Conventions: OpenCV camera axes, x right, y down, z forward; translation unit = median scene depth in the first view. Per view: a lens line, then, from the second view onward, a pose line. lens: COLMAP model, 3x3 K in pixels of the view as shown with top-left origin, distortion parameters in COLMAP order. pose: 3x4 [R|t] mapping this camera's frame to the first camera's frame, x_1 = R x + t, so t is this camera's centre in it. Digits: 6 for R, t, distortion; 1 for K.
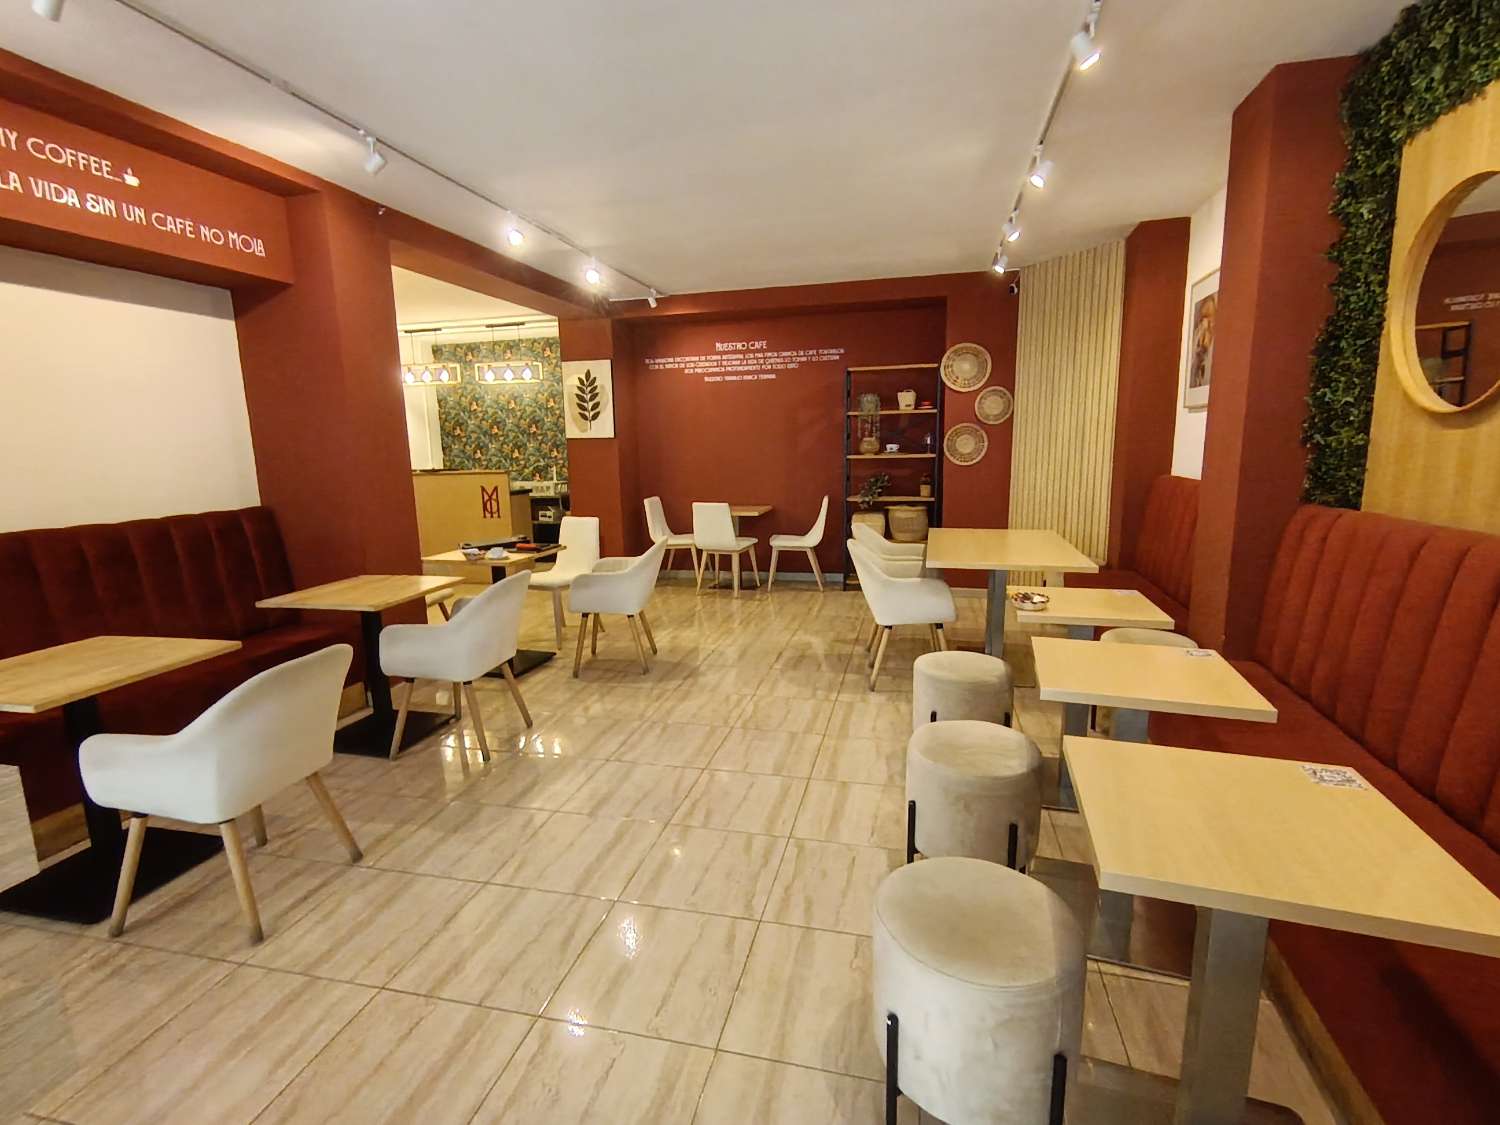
lens RADIAL K [[706.8, 0, 750.0], [0, 706.8, 562.5], [0, 0, 1]] dist [0.006302, -0.004644]
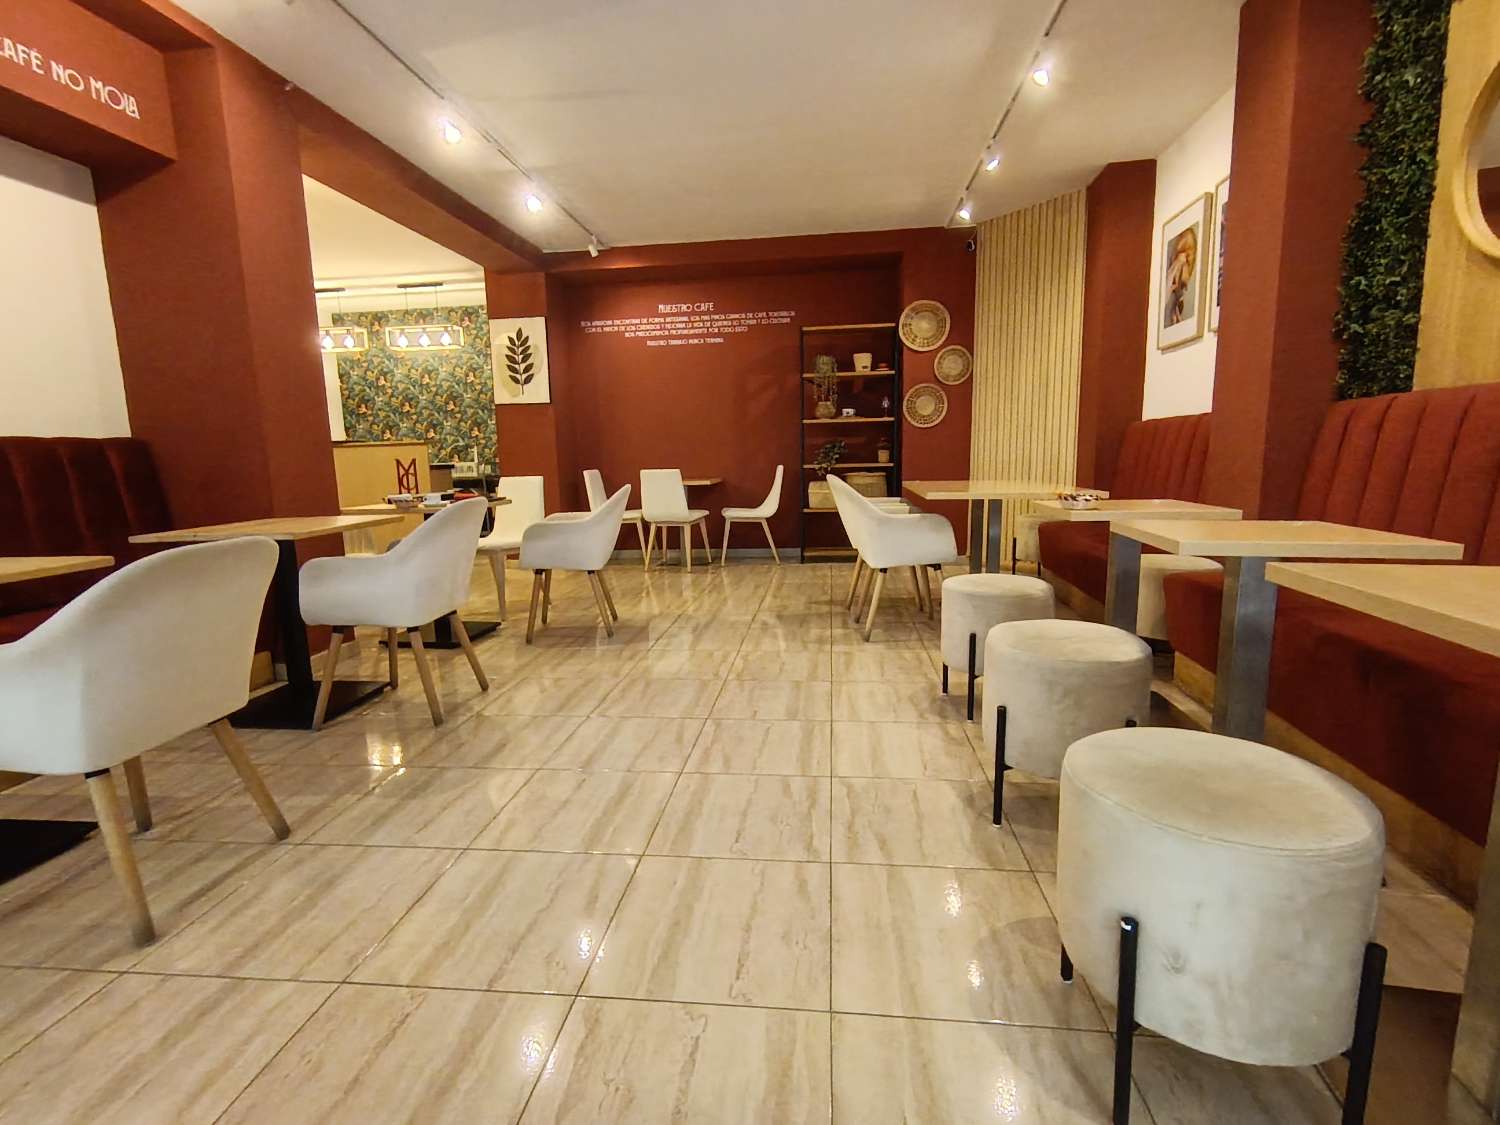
lens RADIAL K [[706.8, 0, 750.0], [0, 706.8, 562.5], [0, 0, 1]] dist [0.006302, -0.004644]
pose [[0.992111, -0.021573, 0.123491, -0.093022], [0.024309, 0.999490, -0.020688, 0.098932], [-0.122981, 0.023526, 0.992130, 0.112612]]
